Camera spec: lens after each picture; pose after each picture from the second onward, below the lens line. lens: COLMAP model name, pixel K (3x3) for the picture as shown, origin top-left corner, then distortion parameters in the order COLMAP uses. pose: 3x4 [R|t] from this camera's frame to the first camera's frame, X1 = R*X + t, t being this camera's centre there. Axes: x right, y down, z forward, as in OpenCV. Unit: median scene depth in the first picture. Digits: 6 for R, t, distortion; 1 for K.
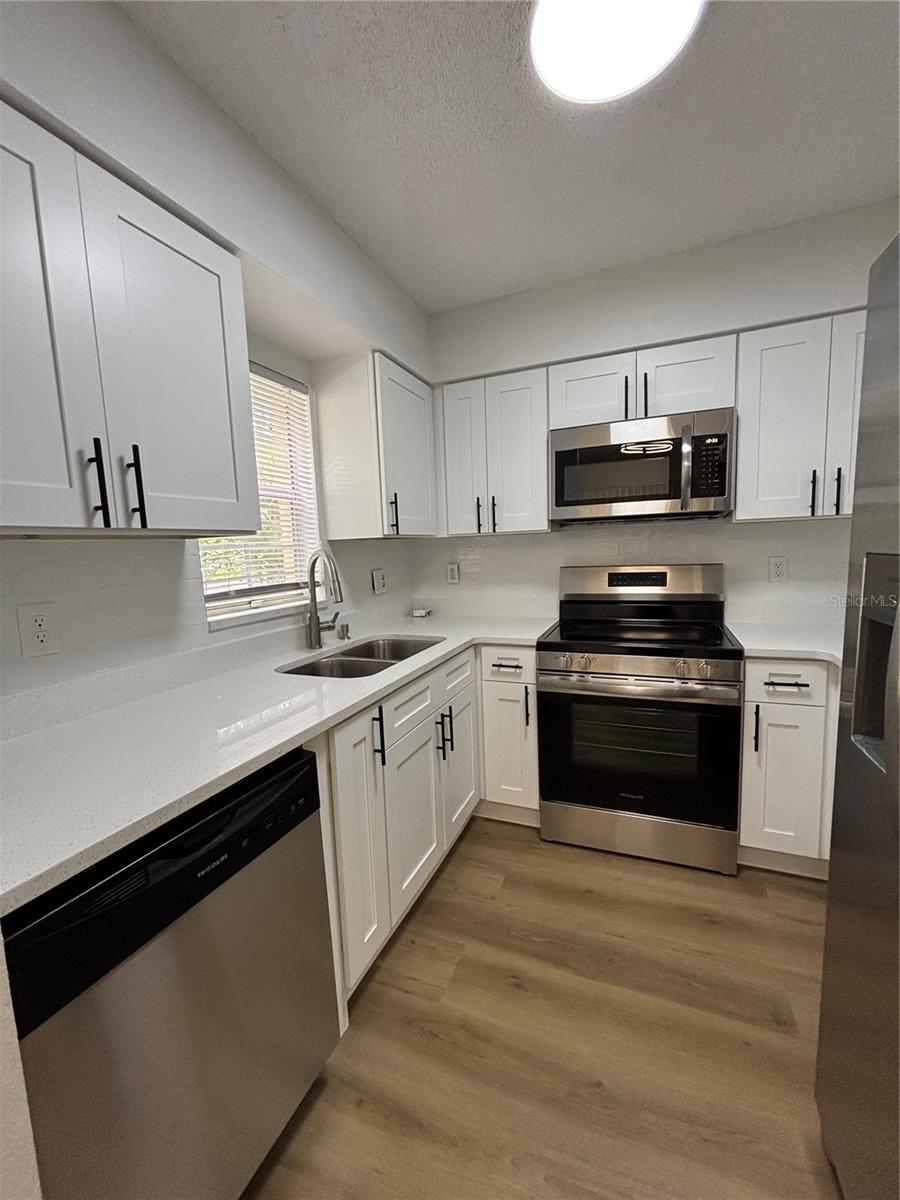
lens RADIAL K [[487.1, 0, 450.7], [0, 487.1, 602.0], [0, 0, 1]] dist [0.002893, 0.000505]
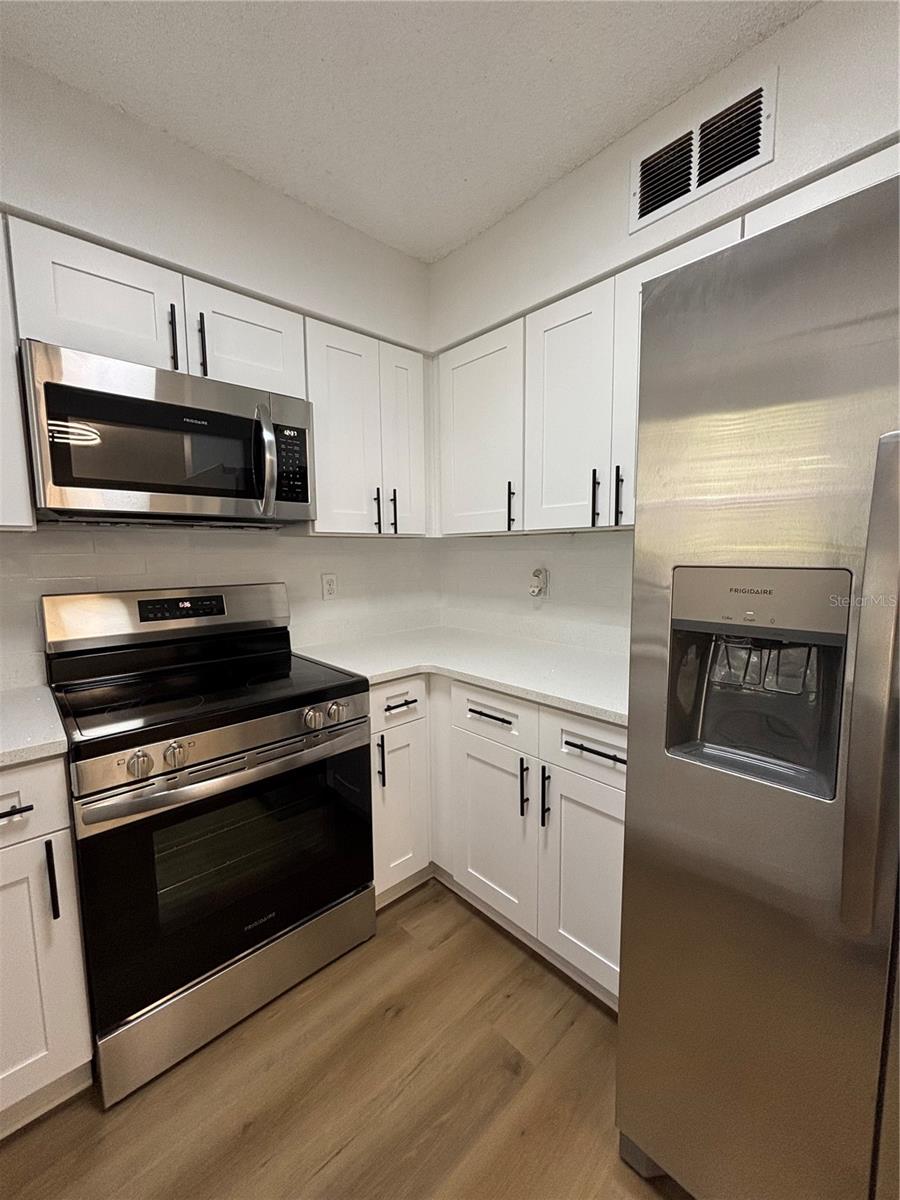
lens RADIAL K [[487.1, 0, 450.7], [0, 487.1, 602.0], [0, 0, 1]] dist [0.002893, 0.000505]
pose [[0.423892, -0.066436, 0.903273, -0.109325], [0.101613, 0.994498, 0.025460, -0.042379], [-0.899994, 0.080992, 0.428311, 0.429326]]
